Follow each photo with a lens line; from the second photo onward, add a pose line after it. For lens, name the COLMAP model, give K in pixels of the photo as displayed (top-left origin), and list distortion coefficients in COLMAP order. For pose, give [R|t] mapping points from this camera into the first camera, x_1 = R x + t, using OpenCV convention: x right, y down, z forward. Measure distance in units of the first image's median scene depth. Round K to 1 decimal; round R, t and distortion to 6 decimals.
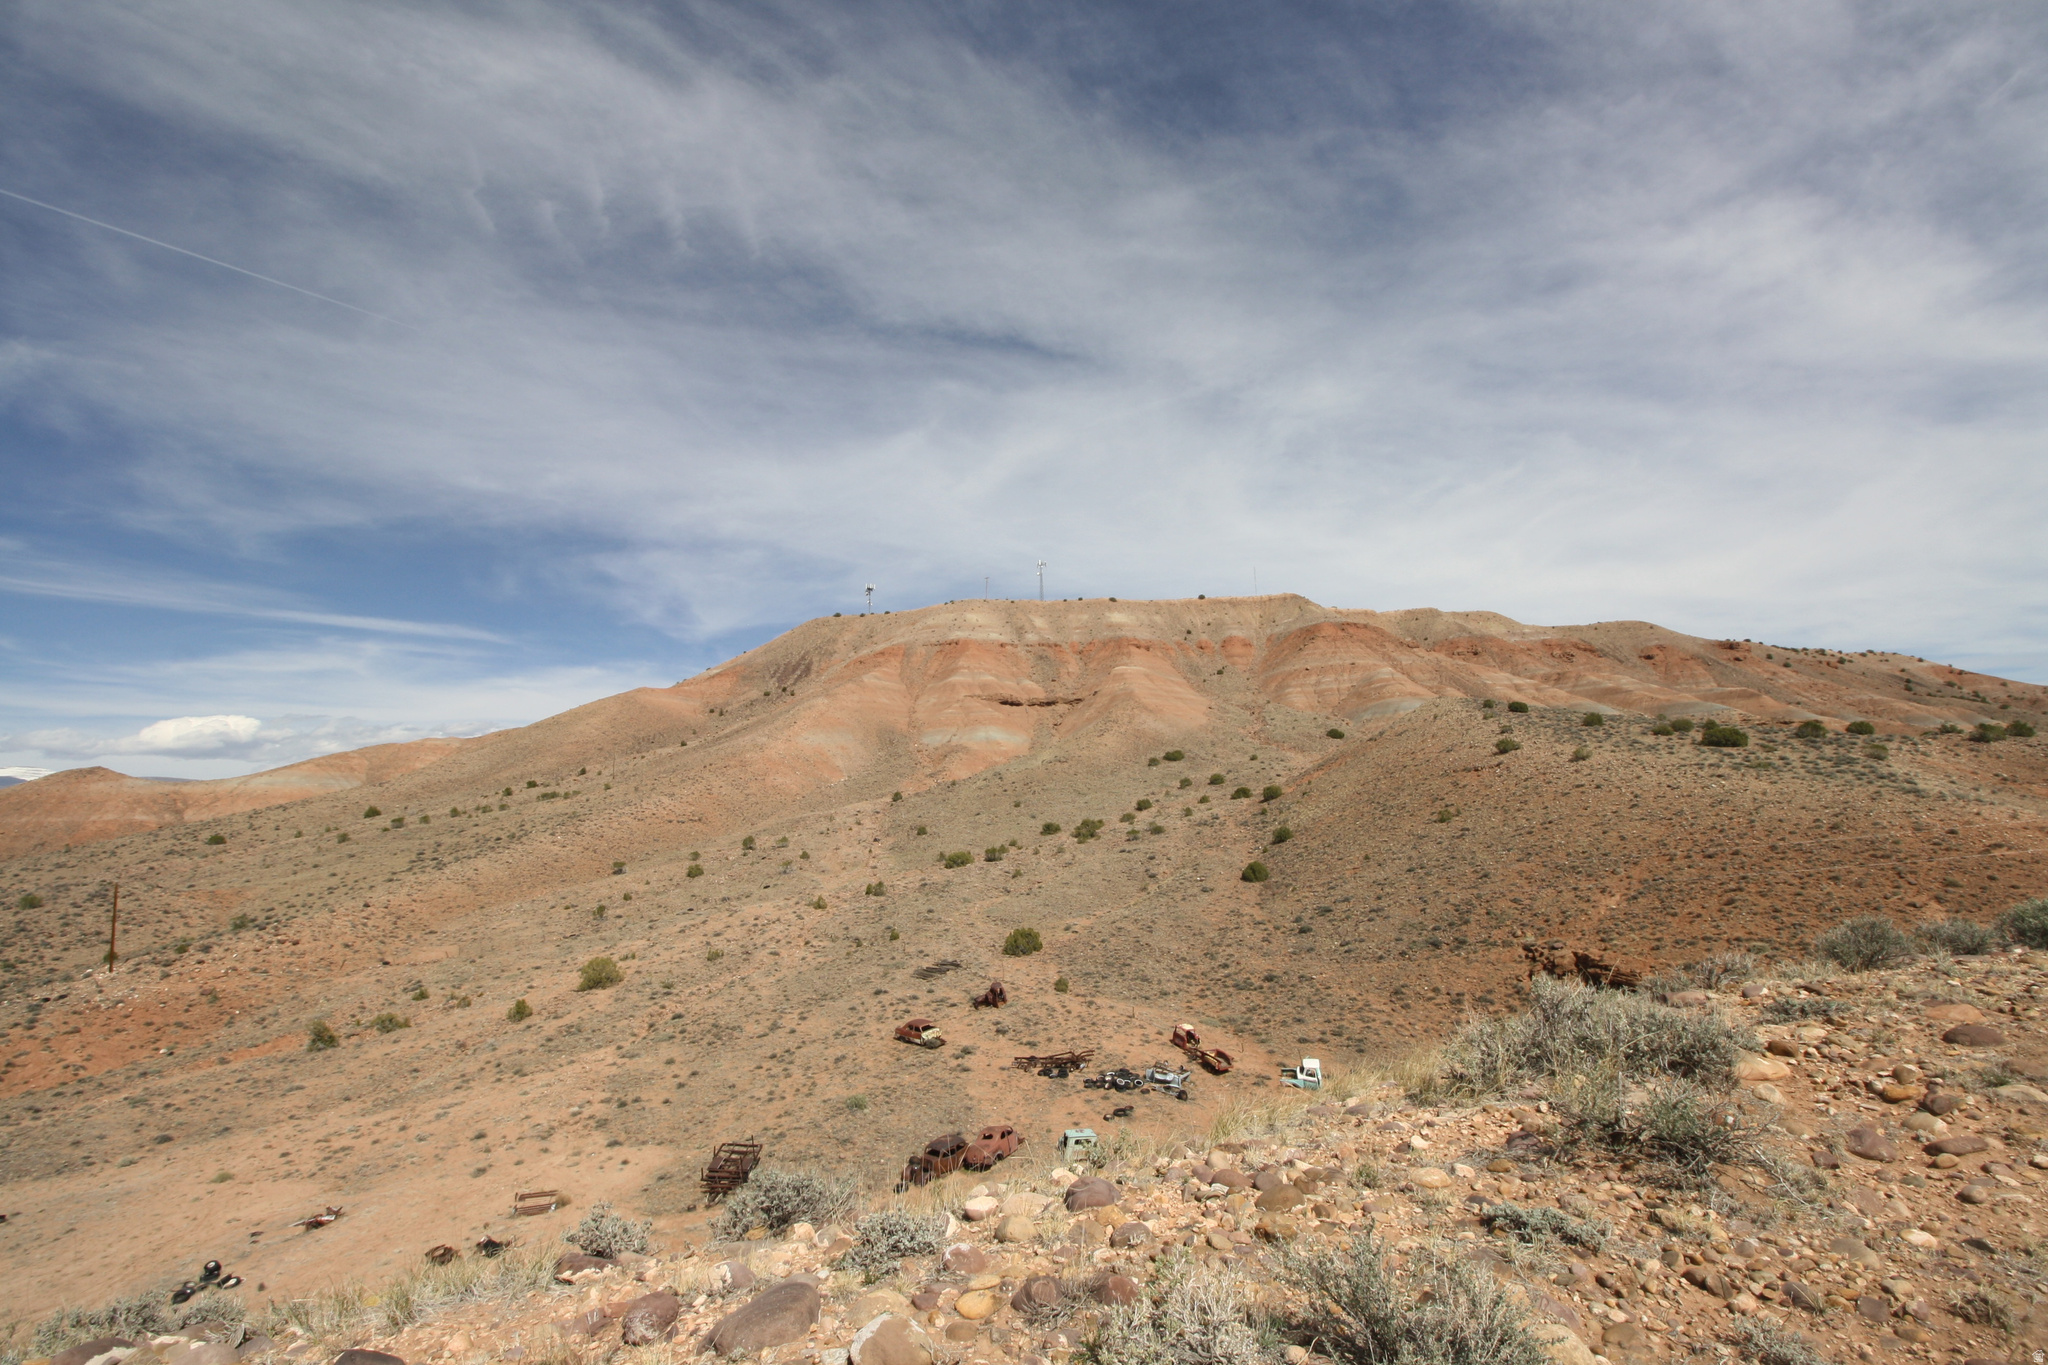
lens RADIAL K [[998.4, 0, 1024.0], [0, 998.4, 682.5], [0, 0, 1]] dist [-0.000228, -0.017325]
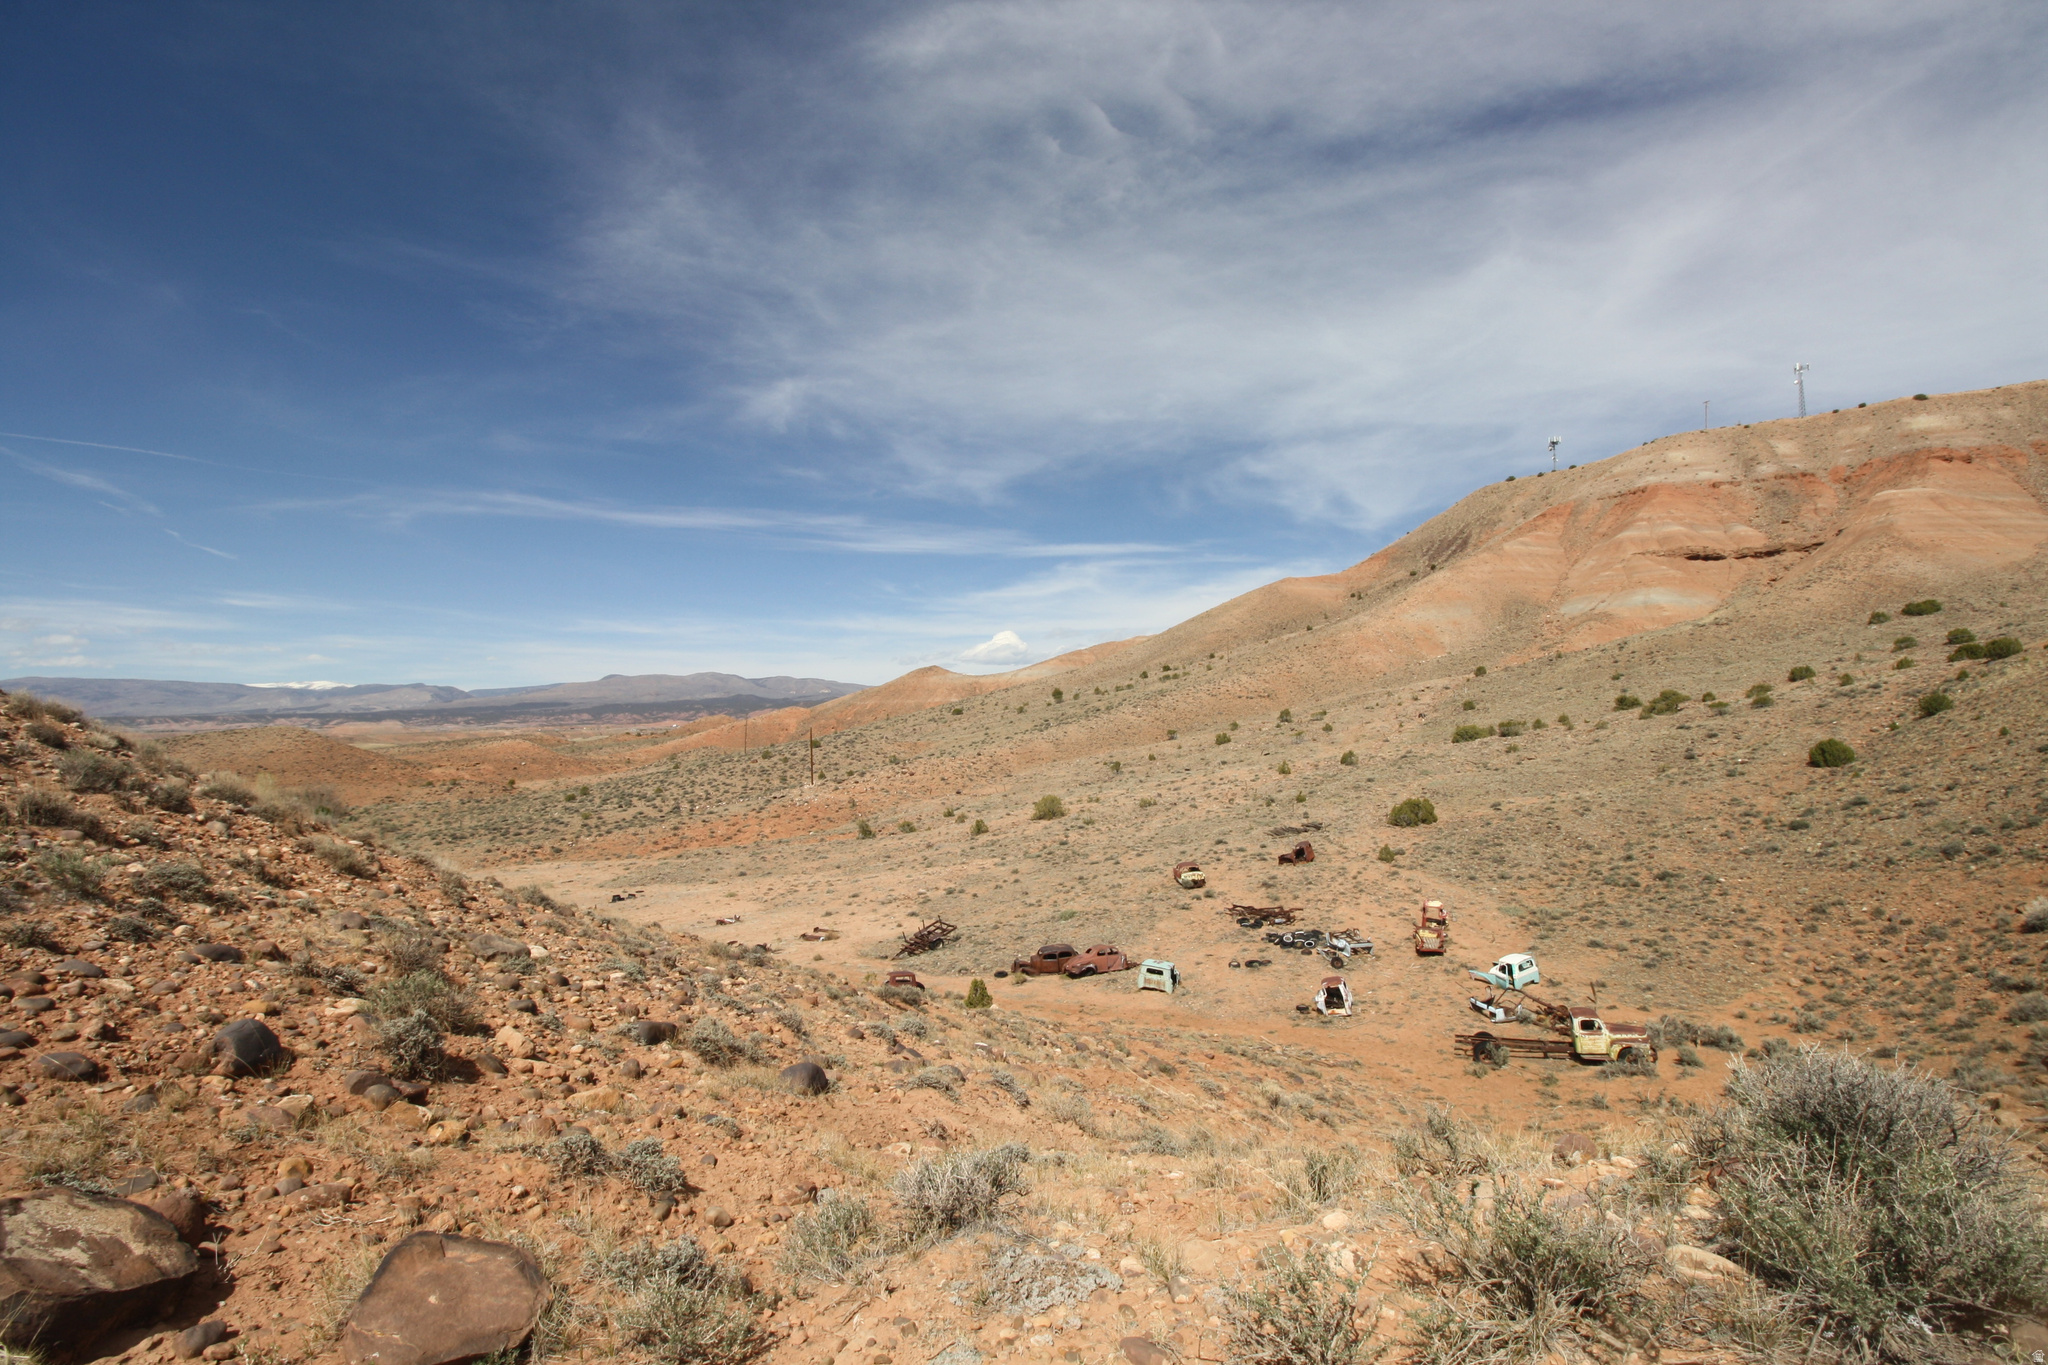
lens RADIAL K [[998.4, 0, 1024.0], [0, 998.4, 682.5], [0, 0, 1]] dist [-0.000228, -0.017325]
pose [[0.701060, -0.012754, -0.712988, 0.164532], [0.082437, 0.994586, 0.063267, 0.024536], [0.708321, -0.103130, 0.698316, 0.060356]]
